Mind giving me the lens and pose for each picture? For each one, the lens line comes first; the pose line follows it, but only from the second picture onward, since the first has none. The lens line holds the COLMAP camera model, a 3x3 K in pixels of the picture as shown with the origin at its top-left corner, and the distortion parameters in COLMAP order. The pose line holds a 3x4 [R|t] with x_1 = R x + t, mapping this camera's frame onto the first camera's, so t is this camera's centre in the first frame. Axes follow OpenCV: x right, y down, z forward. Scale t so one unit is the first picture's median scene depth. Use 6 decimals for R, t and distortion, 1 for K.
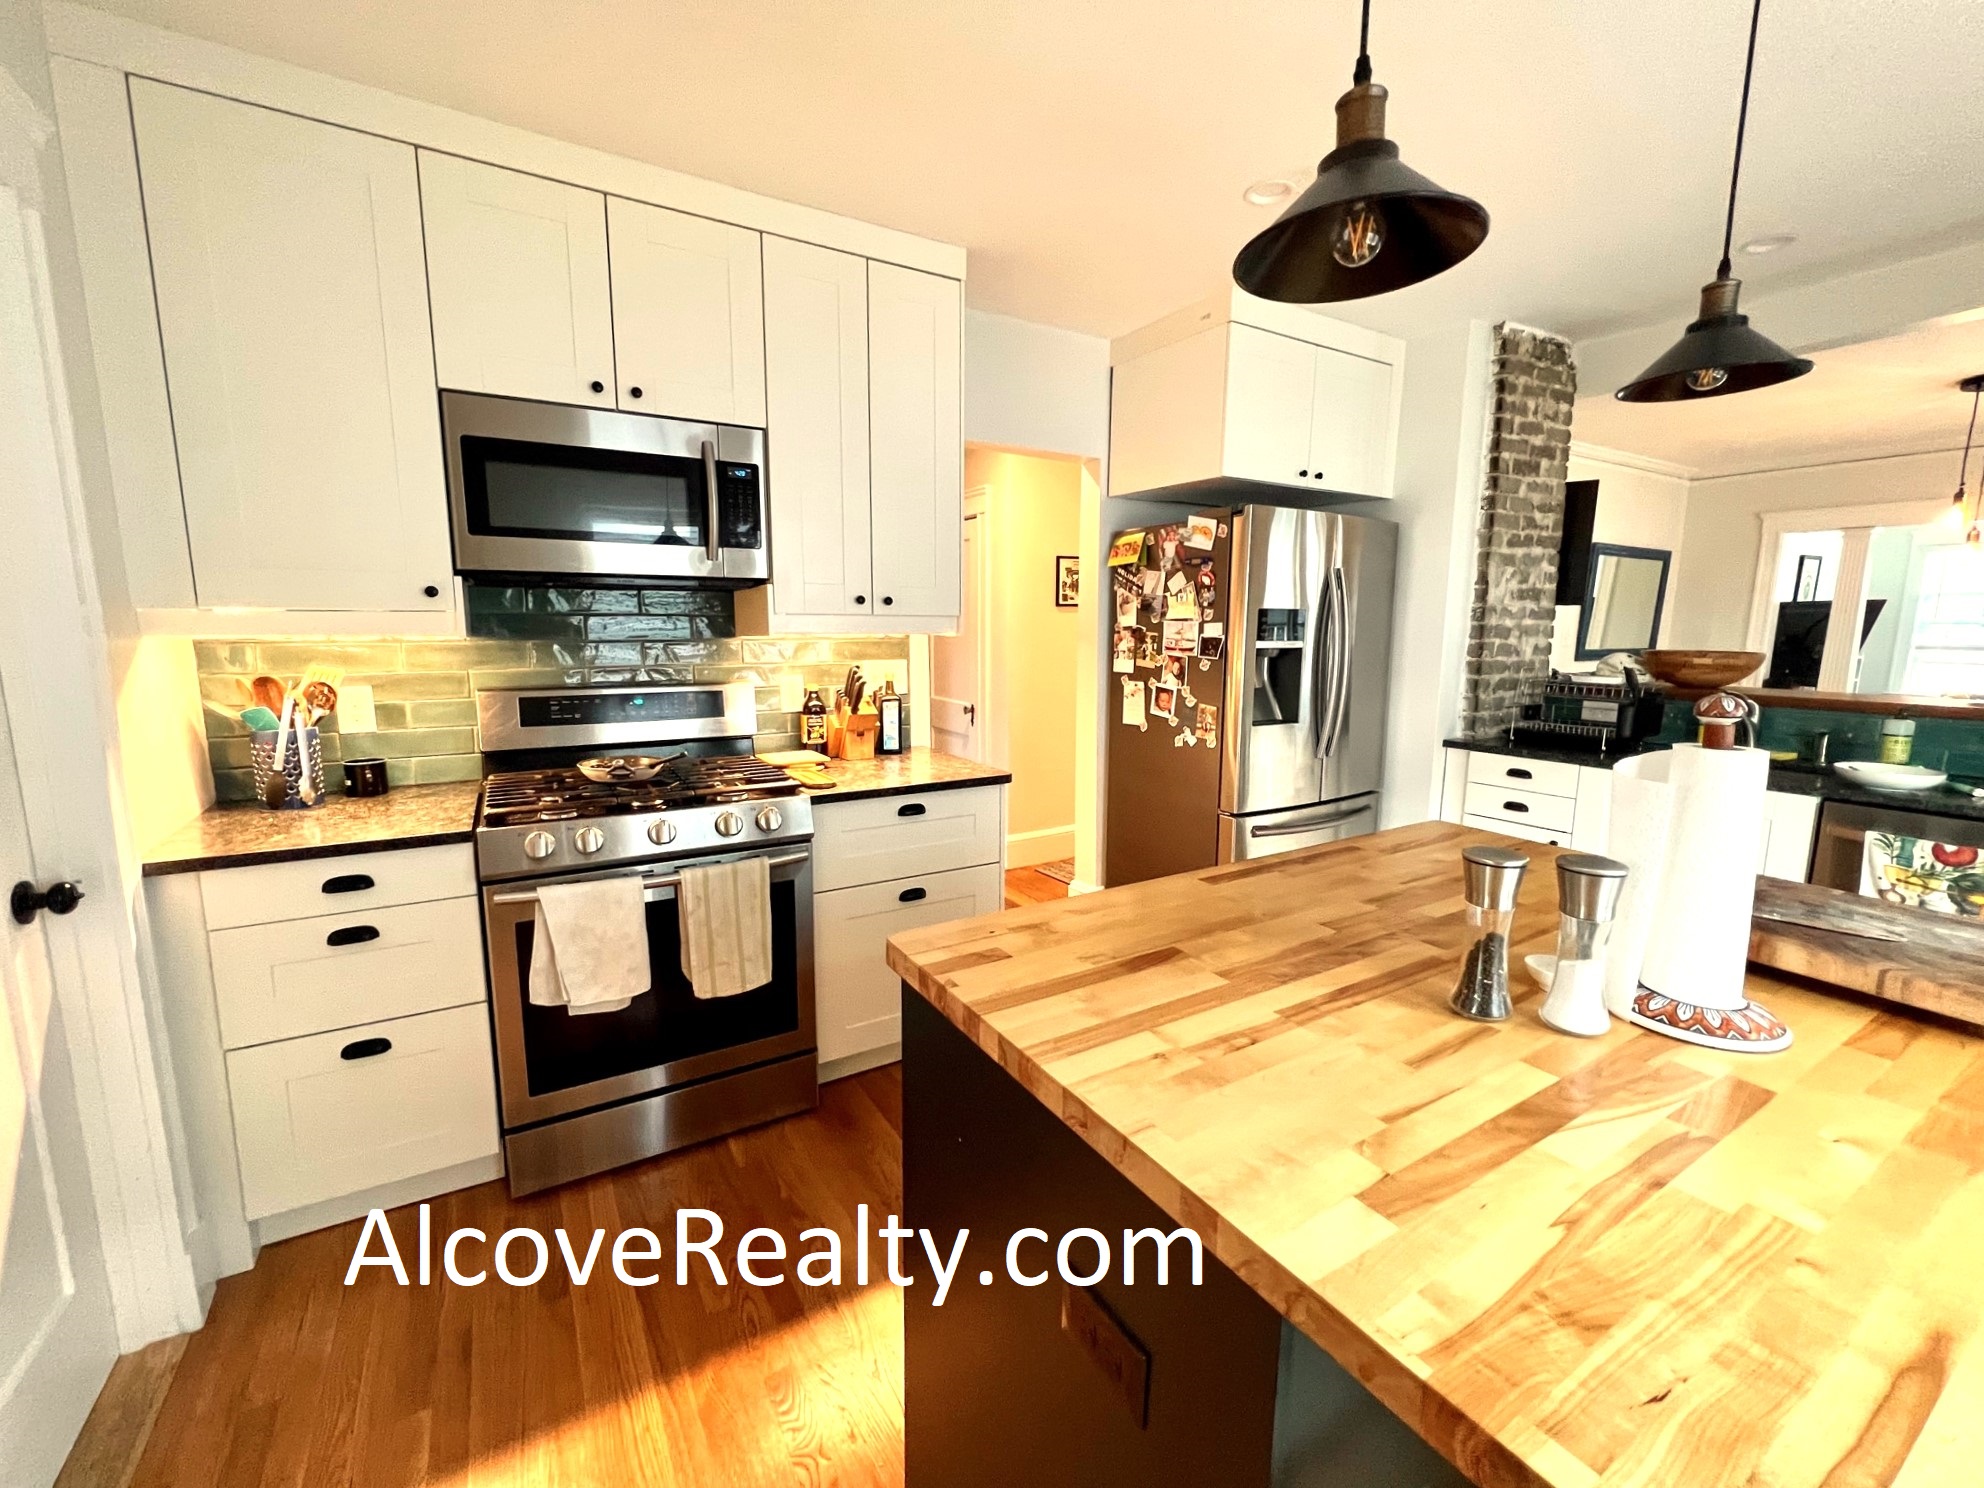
lens RADIAL K [[802.3, 0, 992.0], [0, 802.3, 744.0], [0, 0, 1]] dist [-0.001364, -0.000238]
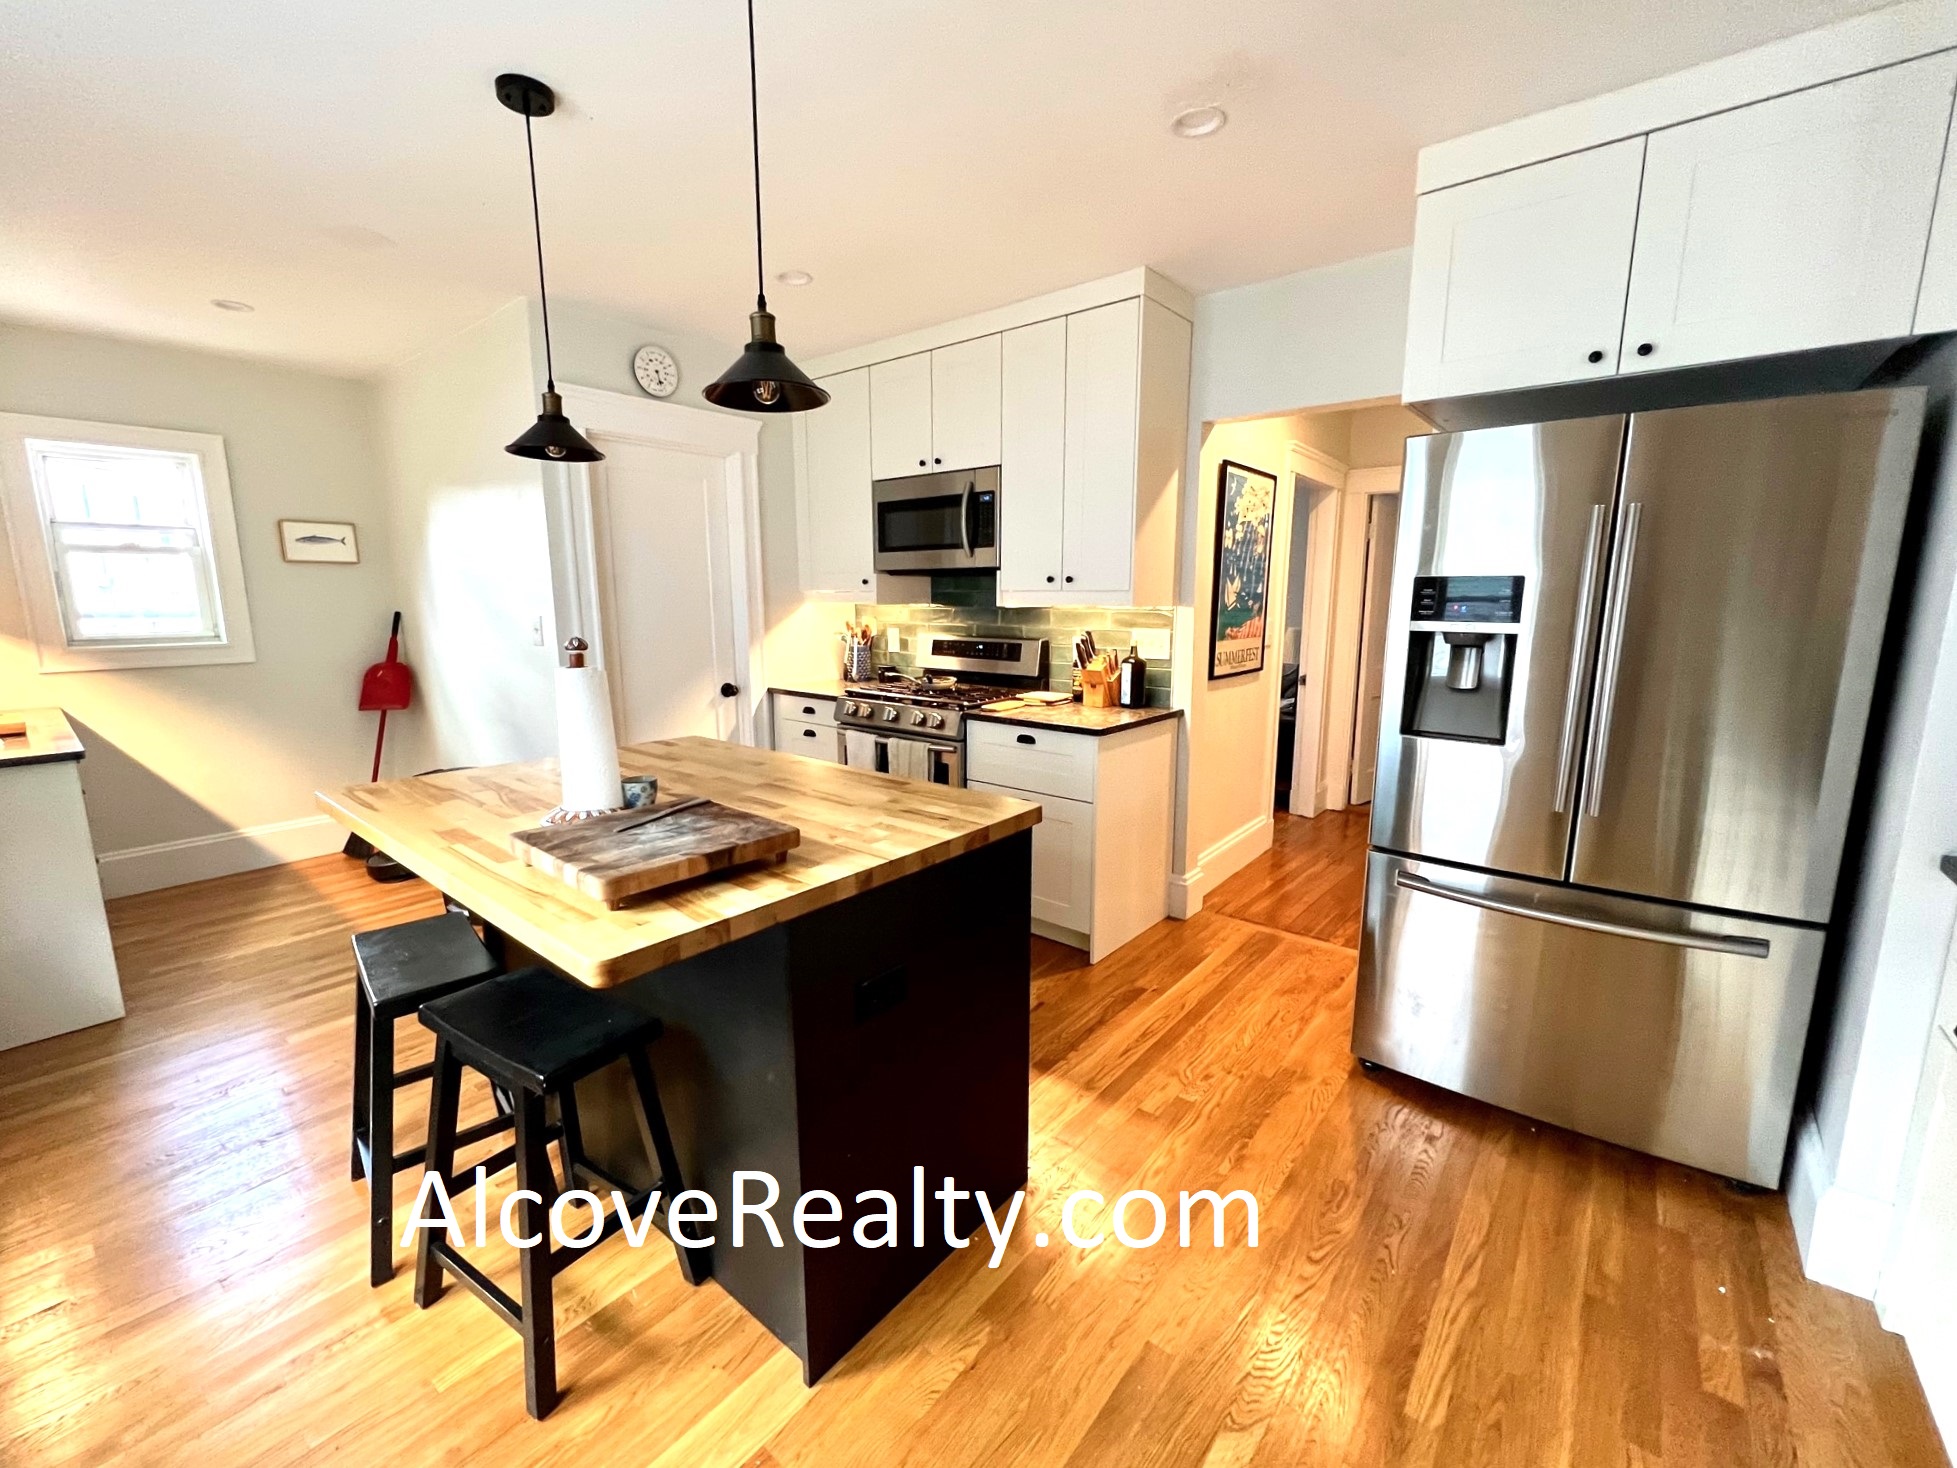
lens RADIAL K [[810.1, 0, 978.5], [0, 810.1, 734.0], [0, 0, 1]] dist [-0.000985, 0.000086]
pose [[0.337286, 0.157013, -0.928216, 1.051487], [-0.138522, 0.983538, 0.116037, -0.066491], [0.931155, 0.089441, 0.353483, 0.433923]]
